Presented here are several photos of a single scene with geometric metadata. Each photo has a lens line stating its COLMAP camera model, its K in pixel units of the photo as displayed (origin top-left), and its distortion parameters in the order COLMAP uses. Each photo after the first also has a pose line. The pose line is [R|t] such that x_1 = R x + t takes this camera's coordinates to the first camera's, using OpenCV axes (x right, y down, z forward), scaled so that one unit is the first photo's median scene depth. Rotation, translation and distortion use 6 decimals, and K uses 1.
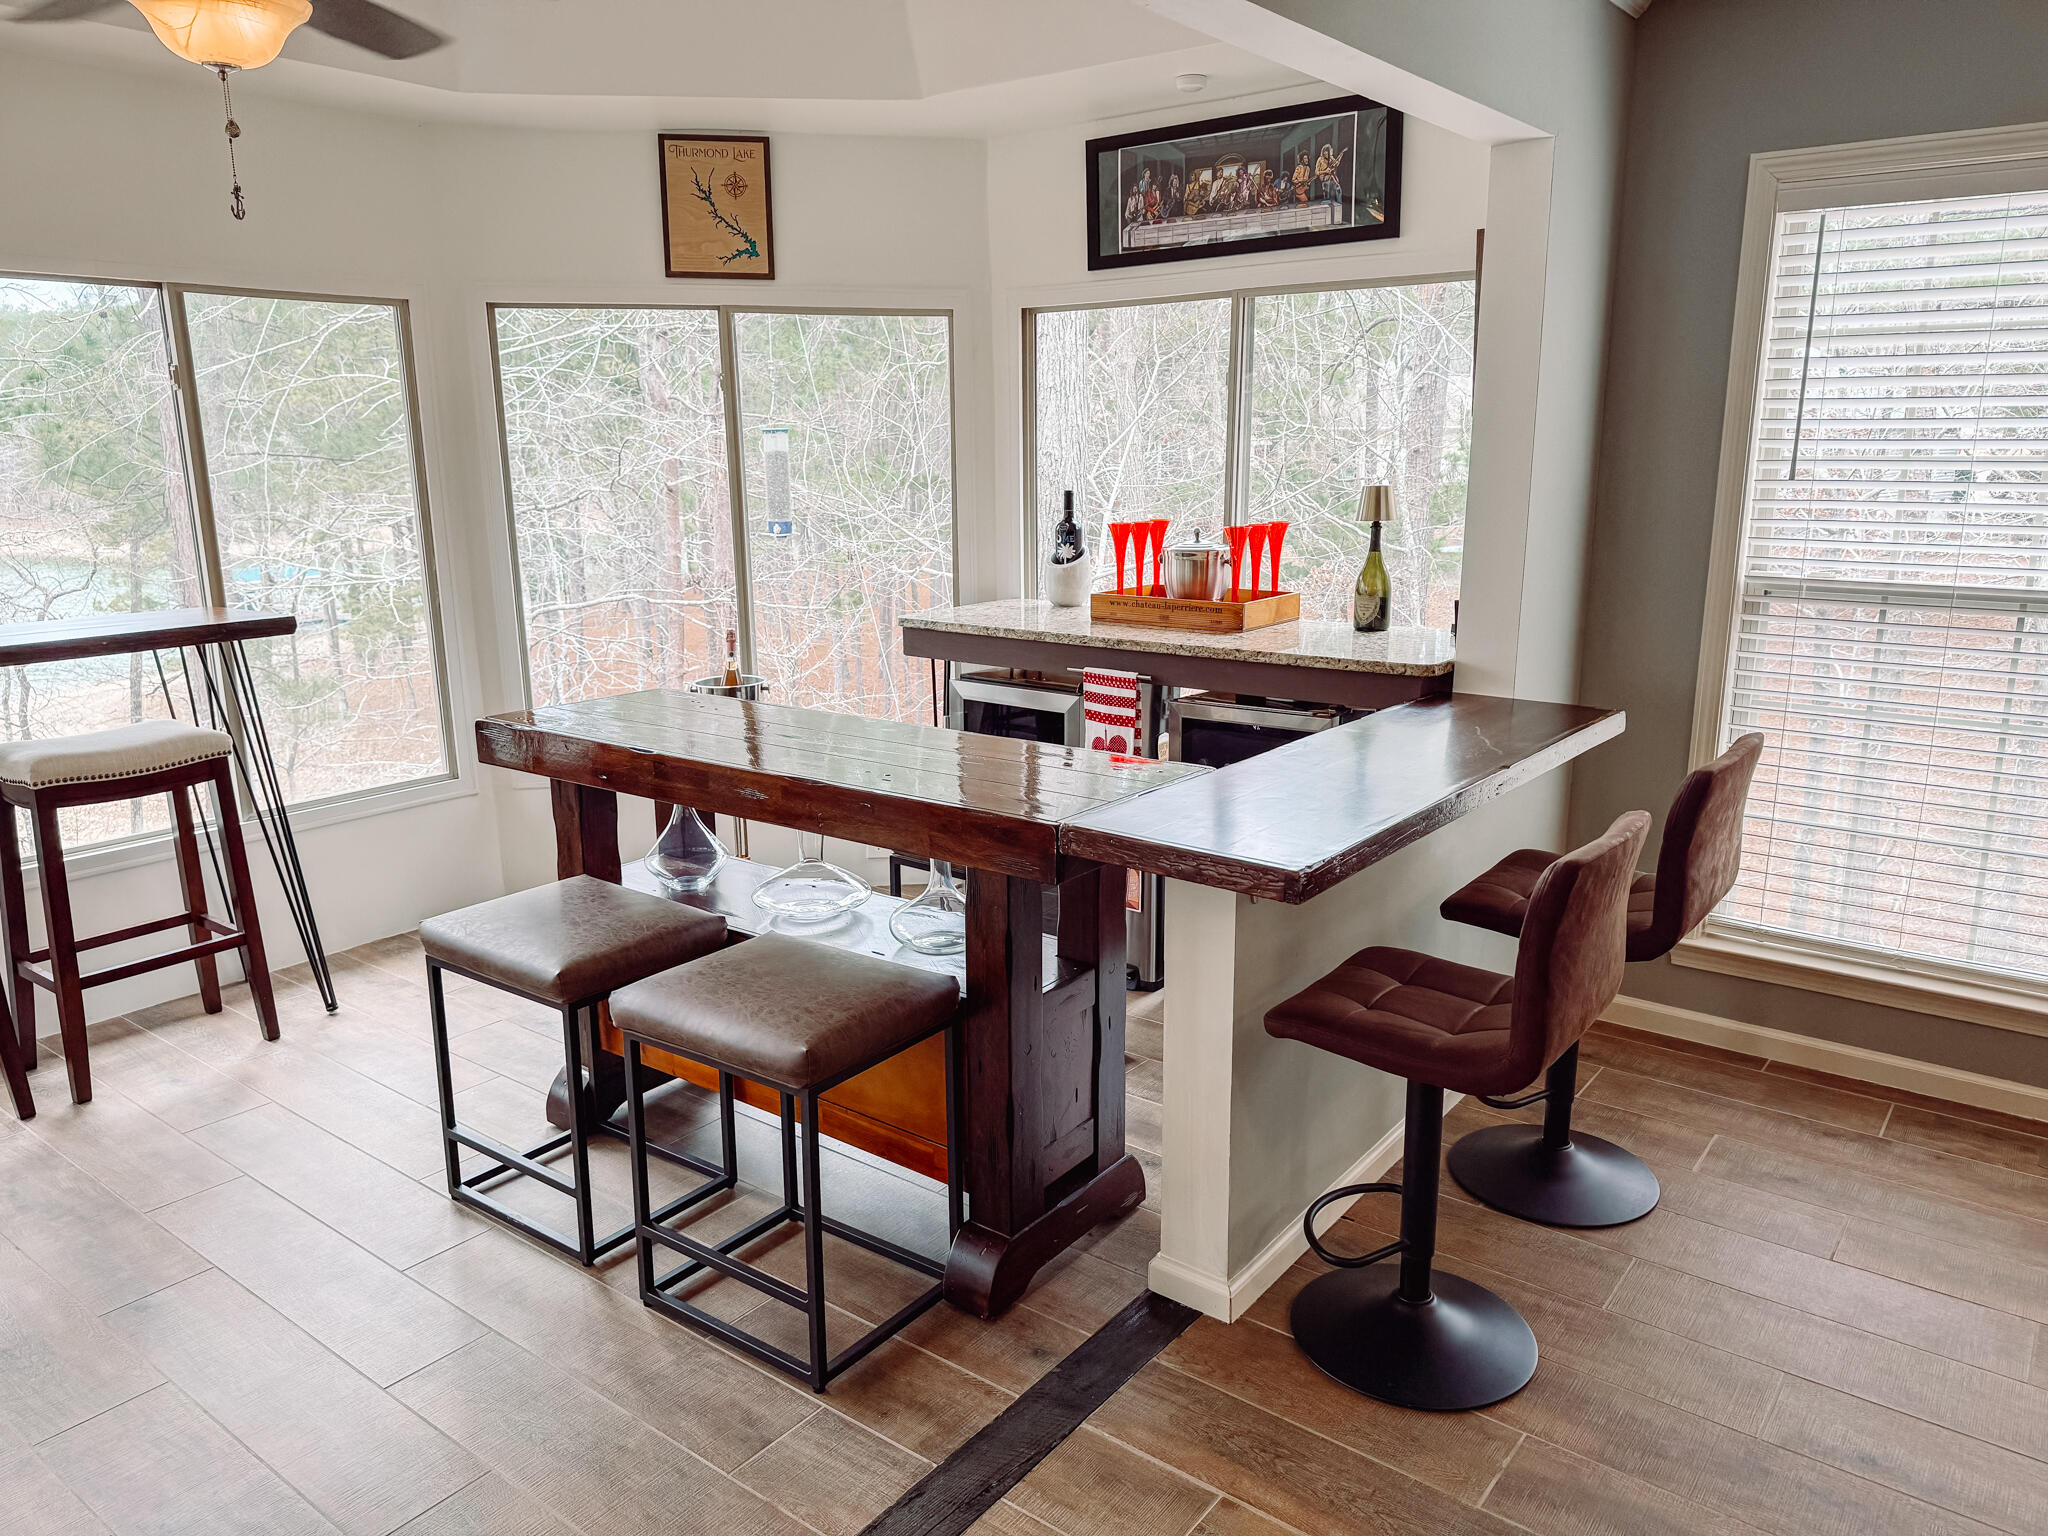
lens RADIAL K [[1451.0, 0, 1043.5], [0, 1451.0, 778.8], [0, 0, 1]] dist [0.069298, -0.069575]
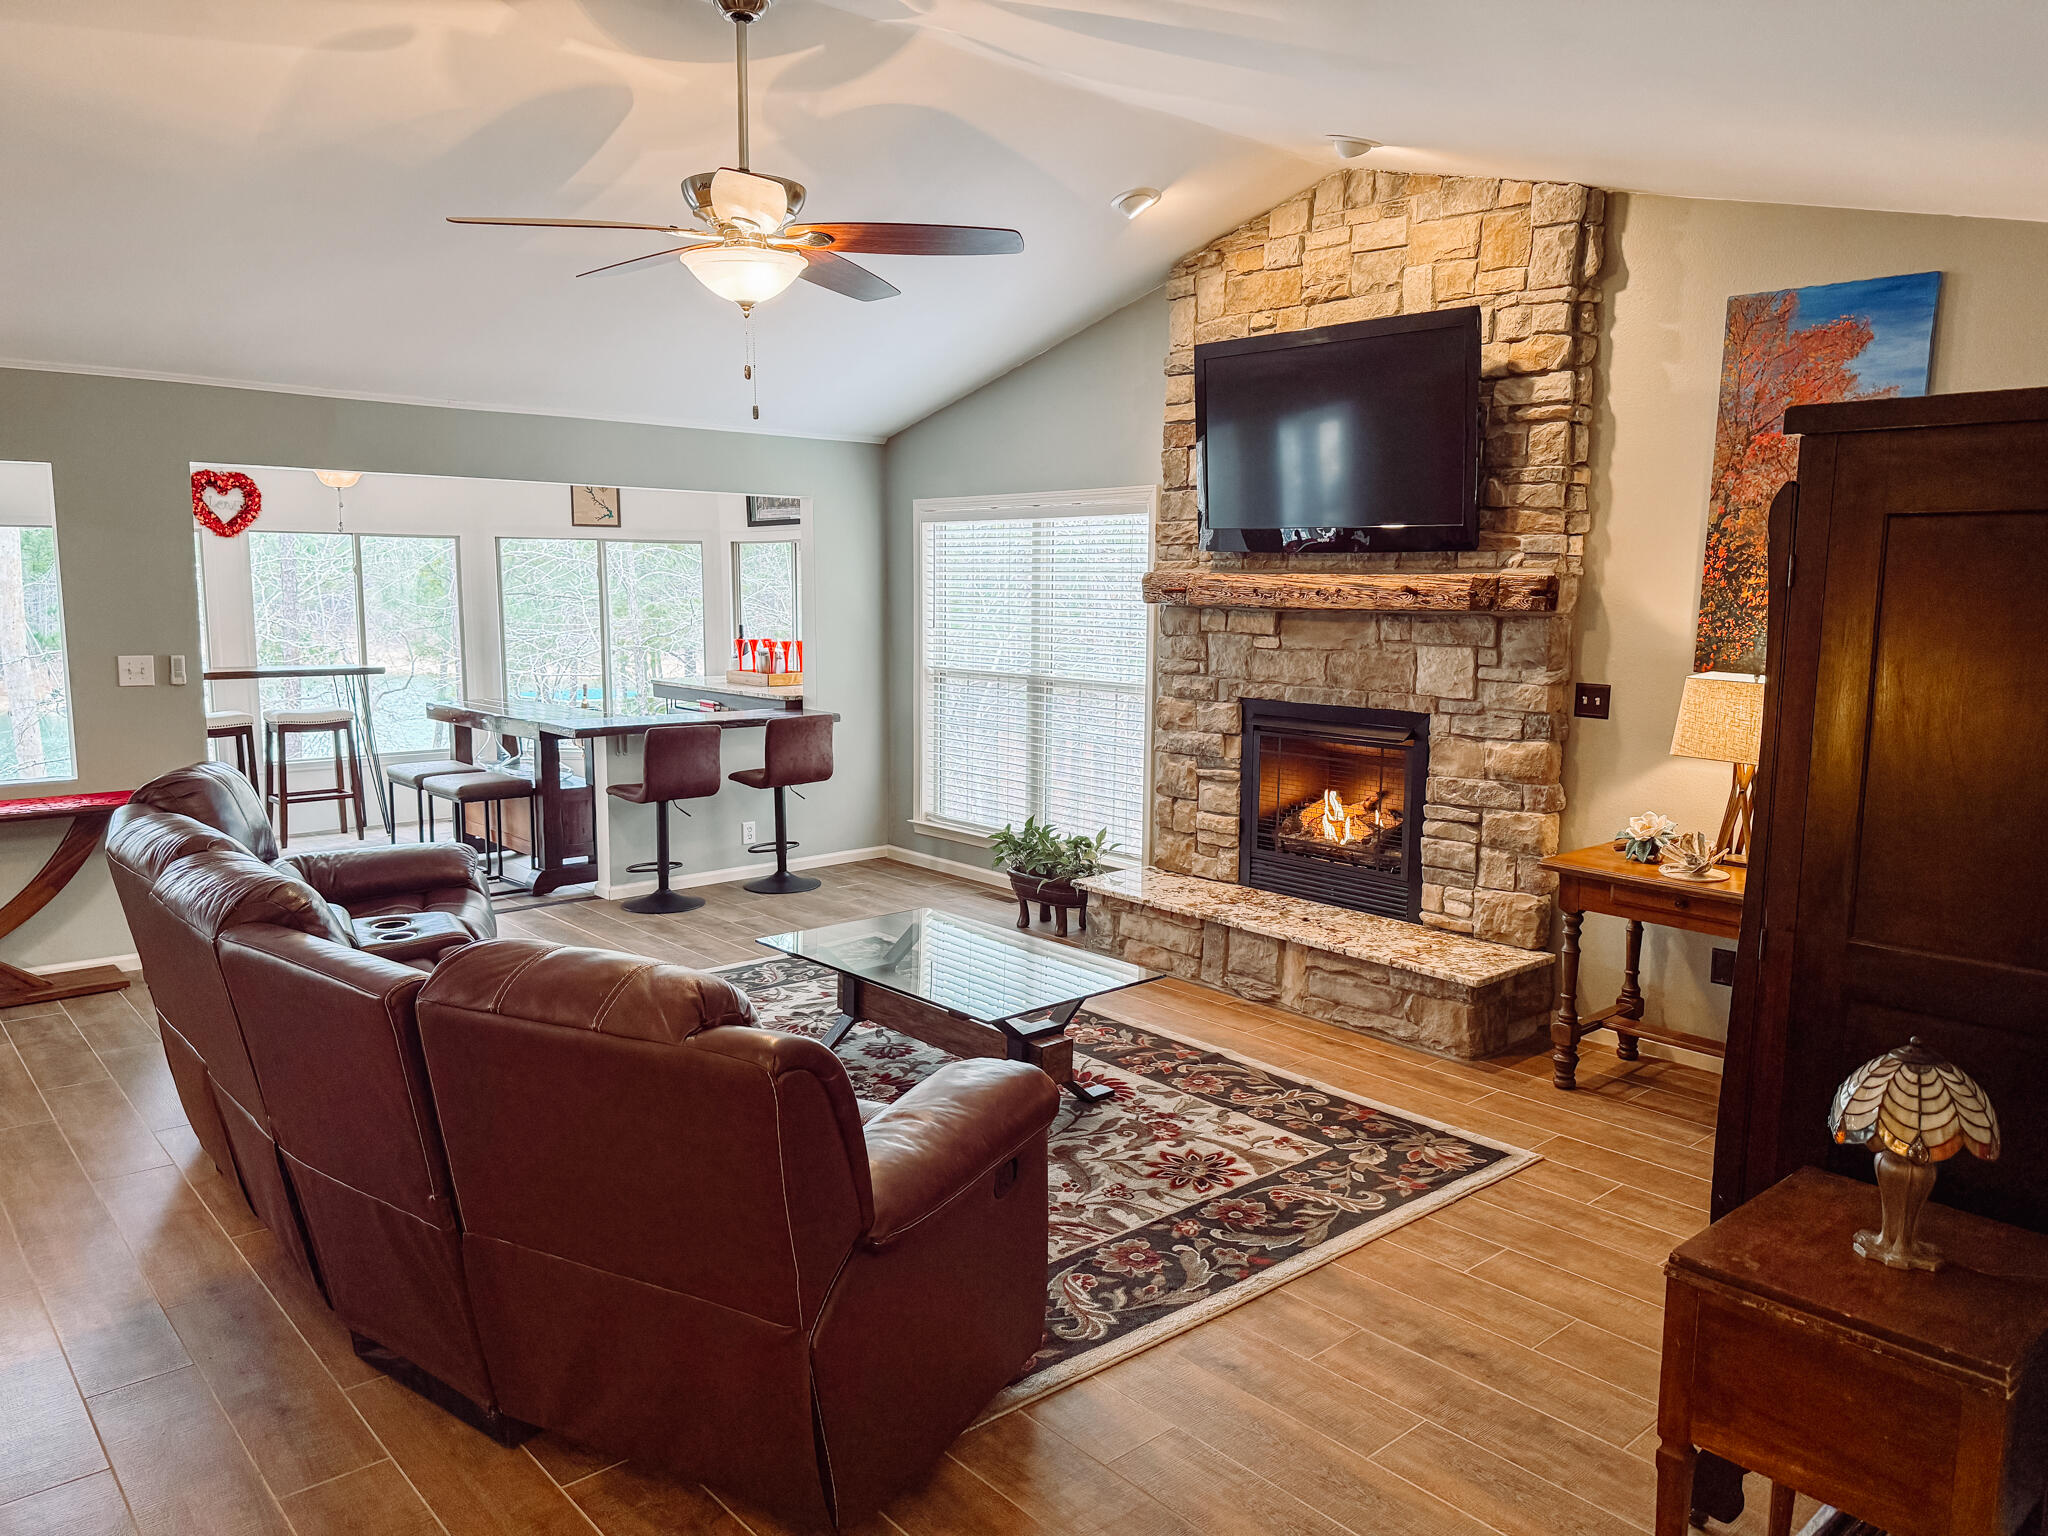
lens RADIAL K [[1451.0, 0, 1017.9], [0, 1451.0, 776.2], [0, 0, 1]] dist [0.069298, -0.069575]
pose [[0.982169, 0.042604, -0.183107, 0.857743], [-0.060900, 0.993566, -0.095489, 0.211119], [0.177861, 0.104937, 0.978444, -1.044074]]
